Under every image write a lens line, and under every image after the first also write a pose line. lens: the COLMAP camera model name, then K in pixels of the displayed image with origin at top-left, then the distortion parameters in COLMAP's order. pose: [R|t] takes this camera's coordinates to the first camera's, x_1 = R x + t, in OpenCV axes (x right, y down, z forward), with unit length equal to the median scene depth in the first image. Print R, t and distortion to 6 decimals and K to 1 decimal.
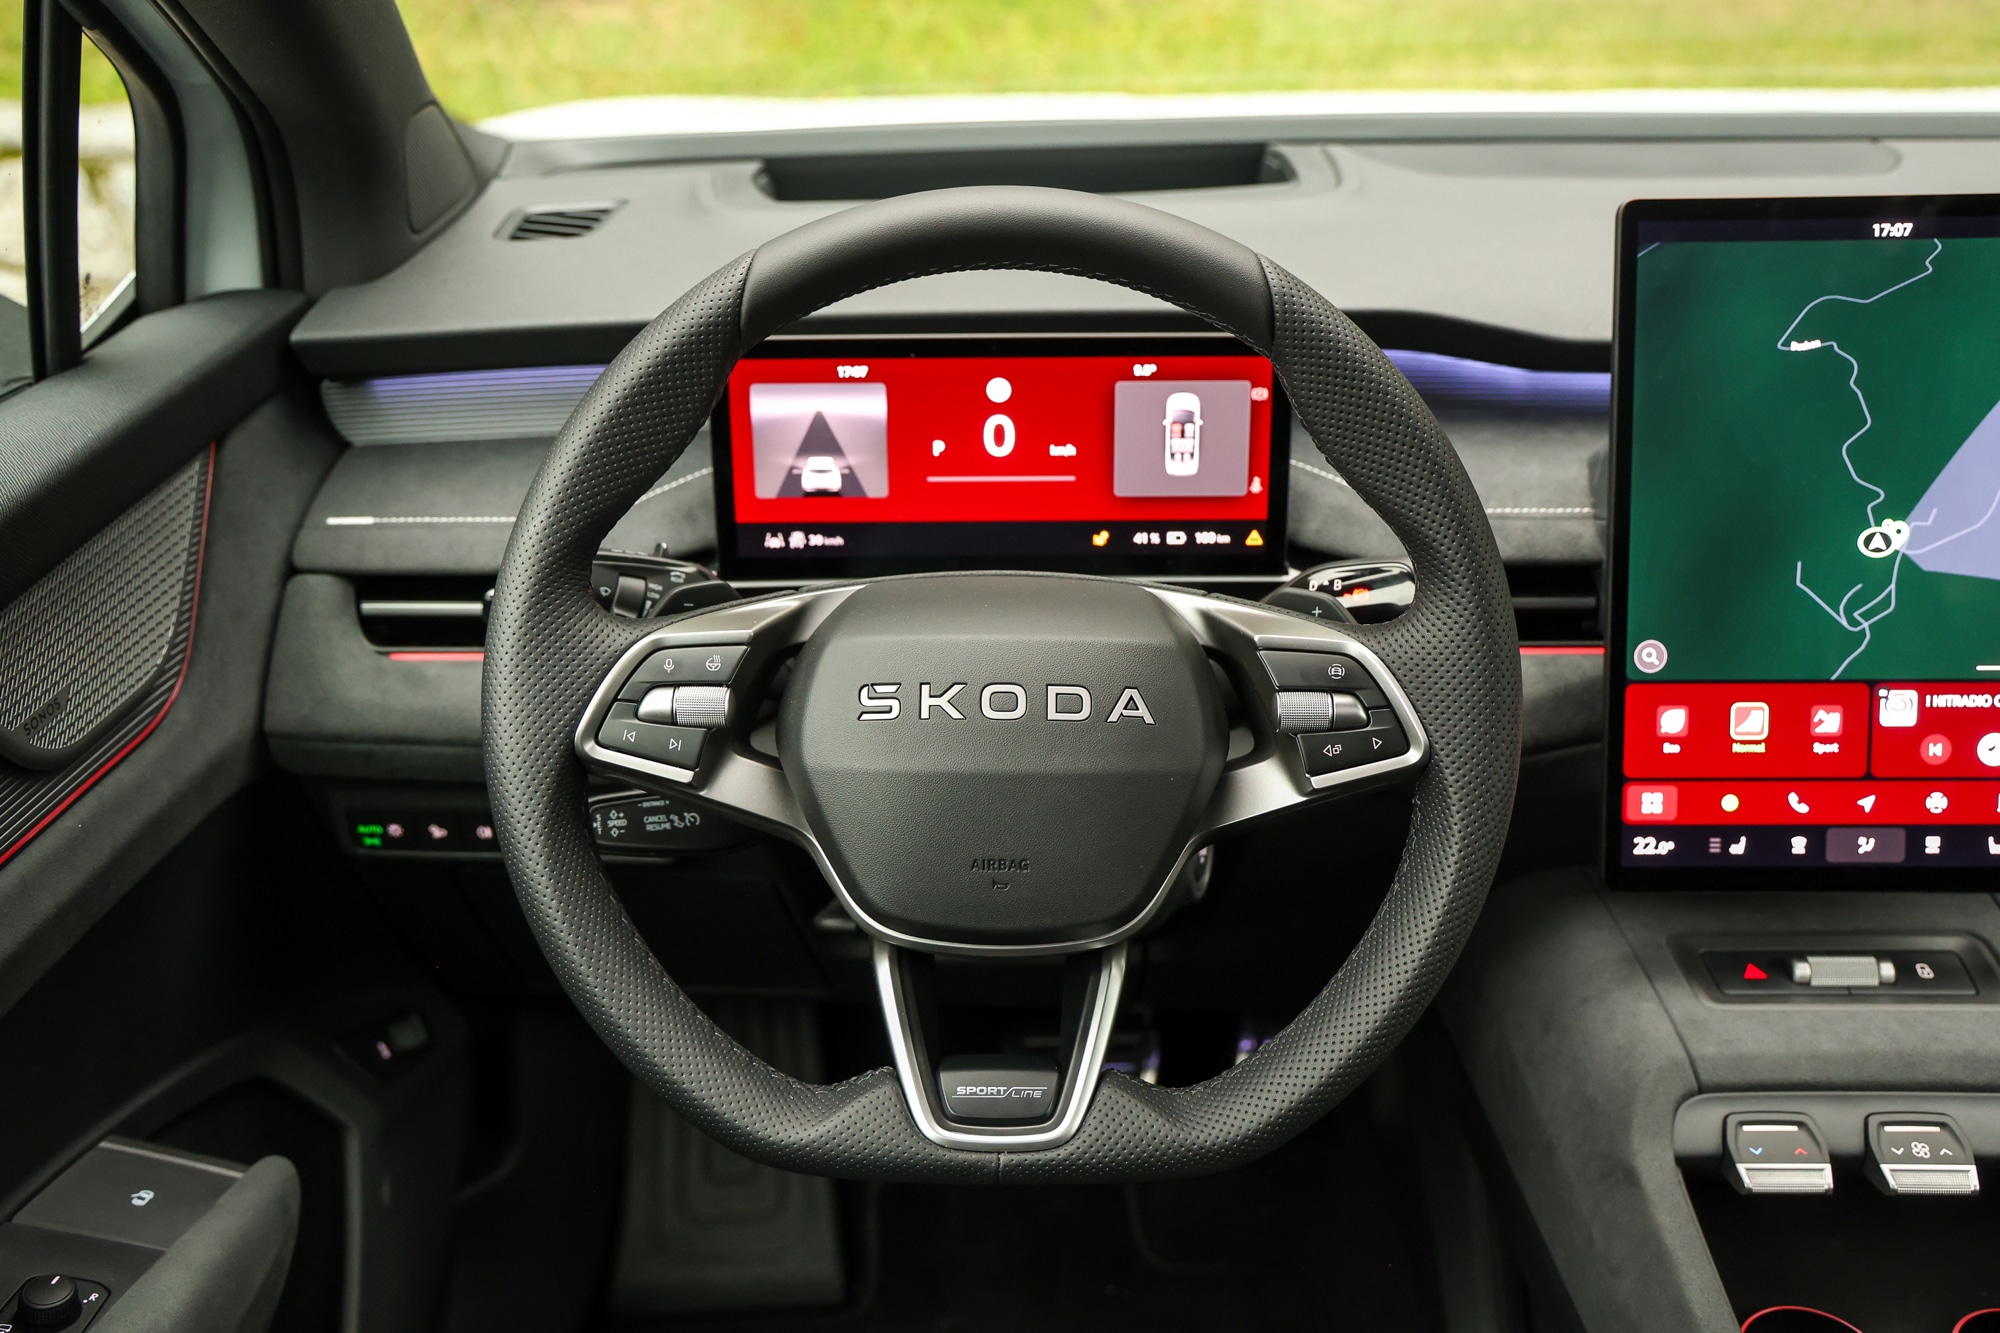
lens RADIAL K [[1914.0, 0, 1005.8], [0, 1914.0, 677.4], [0, 0, 1]] dist [0.022799, 0.000000]
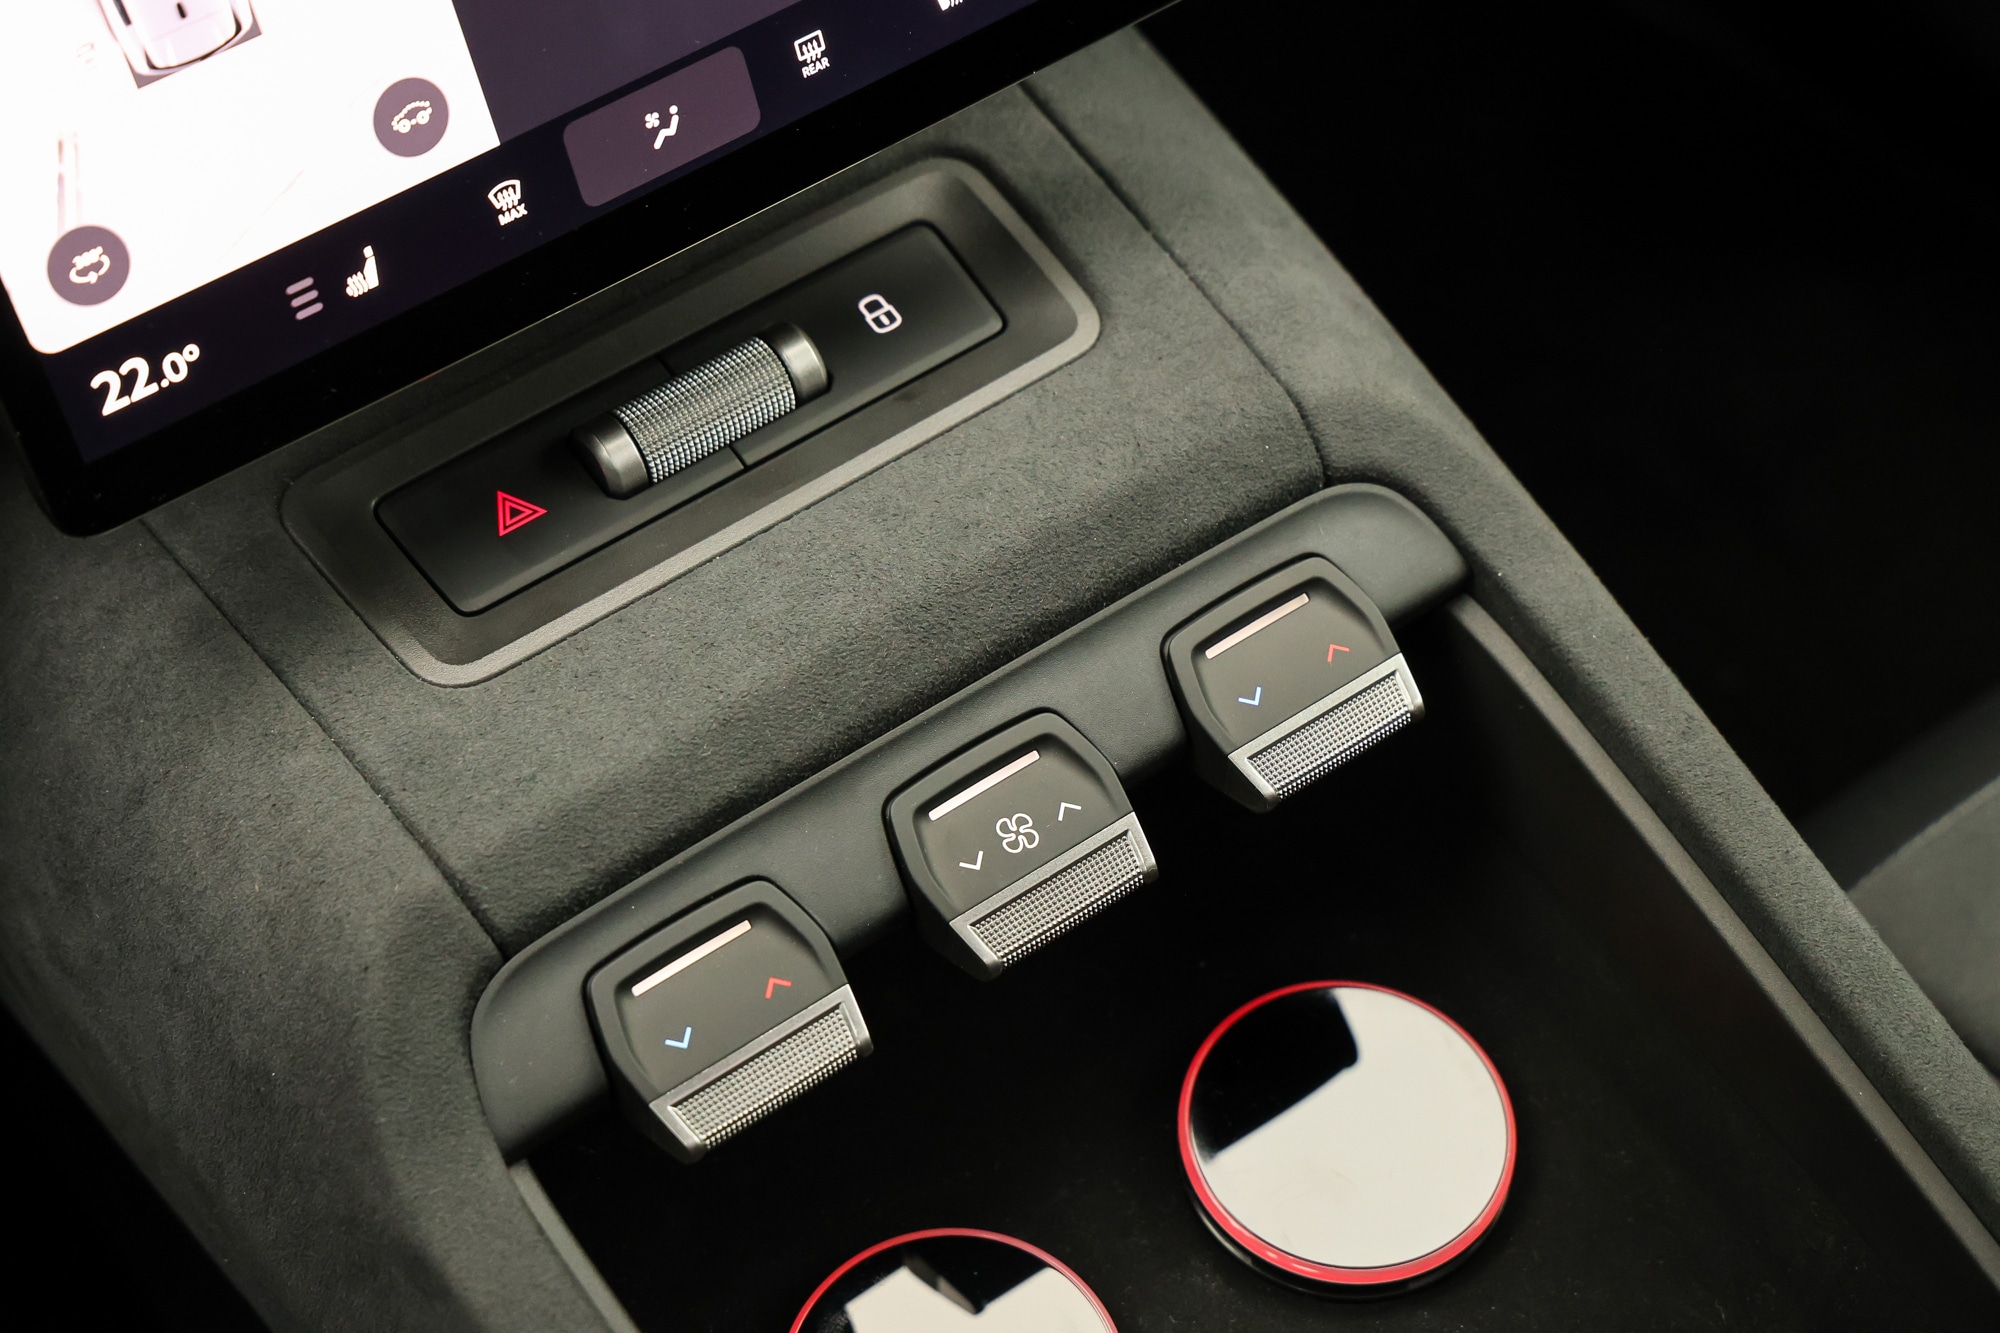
lens RADIAL K [[3662.9, 0, 1002.1], [0, 3662.9, 664.5], [0, 0, 1]] dist [0.240762, 0.000000]
pose [[0.812225, -0.464543, 0.352831, 0.203434], [0.262408, 0.831151, 0.490235, -0.157788], [-0.520991, -0.305596, 0.796981, 0.372427]]
